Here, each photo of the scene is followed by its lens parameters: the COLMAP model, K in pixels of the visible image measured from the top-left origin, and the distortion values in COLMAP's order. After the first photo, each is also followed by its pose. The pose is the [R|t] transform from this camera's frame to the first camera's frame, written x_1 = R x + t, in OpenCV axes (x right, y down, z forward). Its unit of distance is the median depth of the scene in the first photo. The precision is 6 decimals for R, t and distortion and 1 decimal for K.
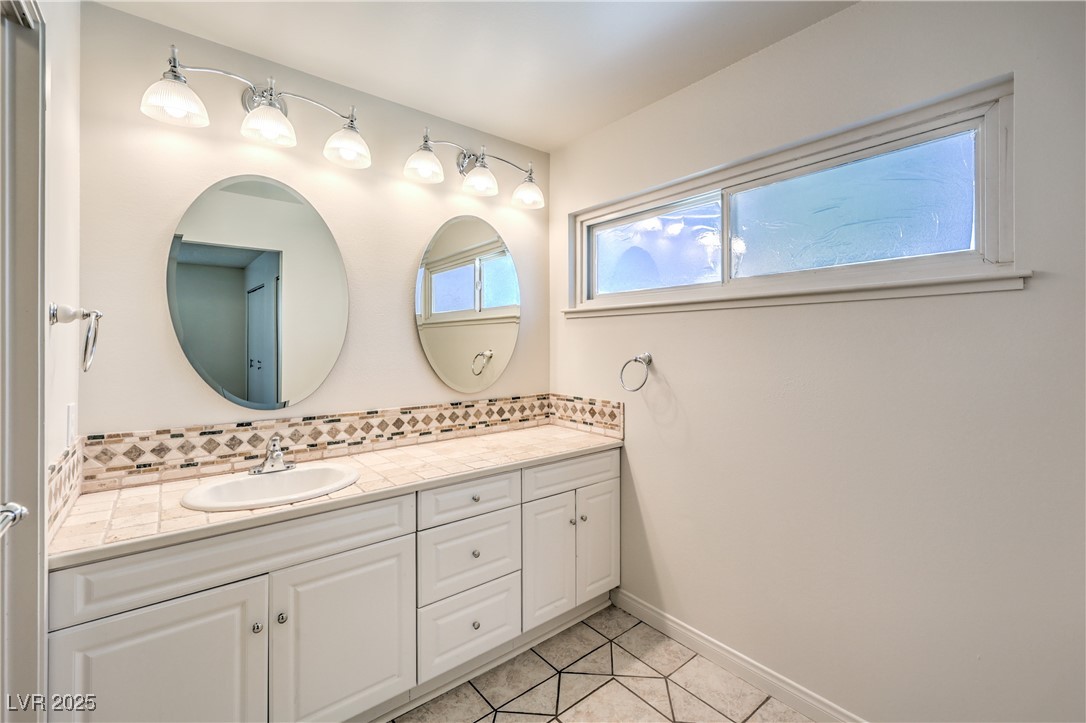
lens RADIAL K [[445.5, 0, 518.9], [0, 445.5, 345.8], [0, 0, 1]] dist [0.002432, 0.000348]
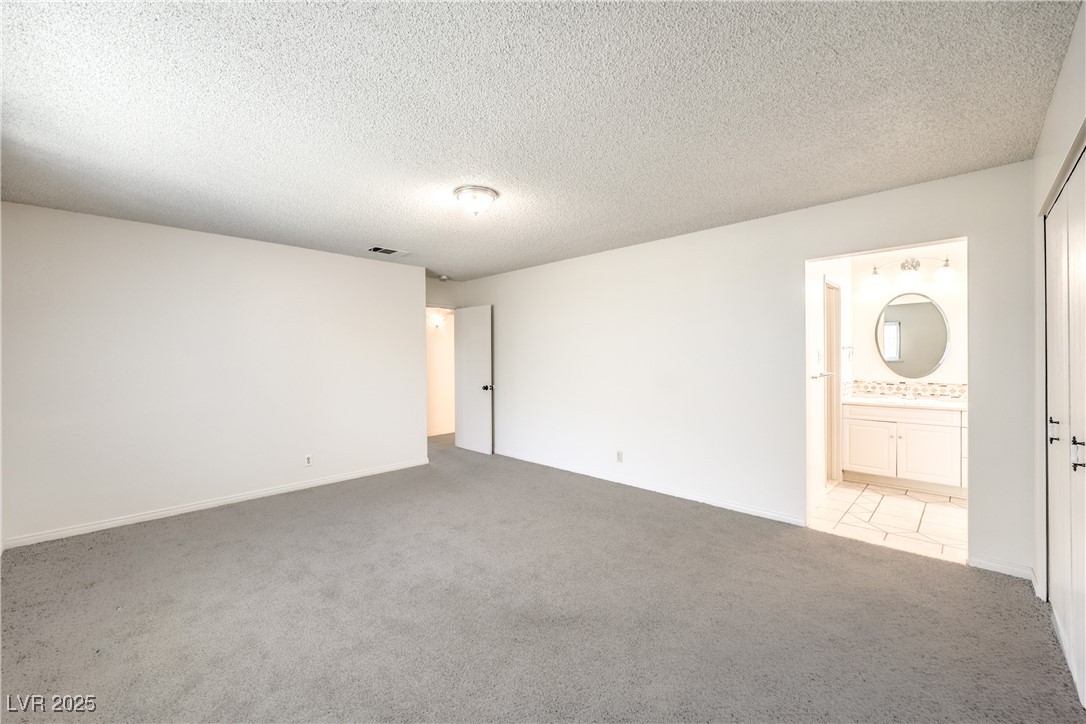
lens RADIAL K [[445.5, 0, 542.4], [0, 445.5, 359.5], [0, 0, 1]] dist [0.002432, 0.000348]
pose [[0.125069, 0.005181, -0.992135, 1.912990], [-0.000225, 0.999986, 0.005194, 0.016792], [0.992148, -0.000426, 0.125069, -1.618854]]
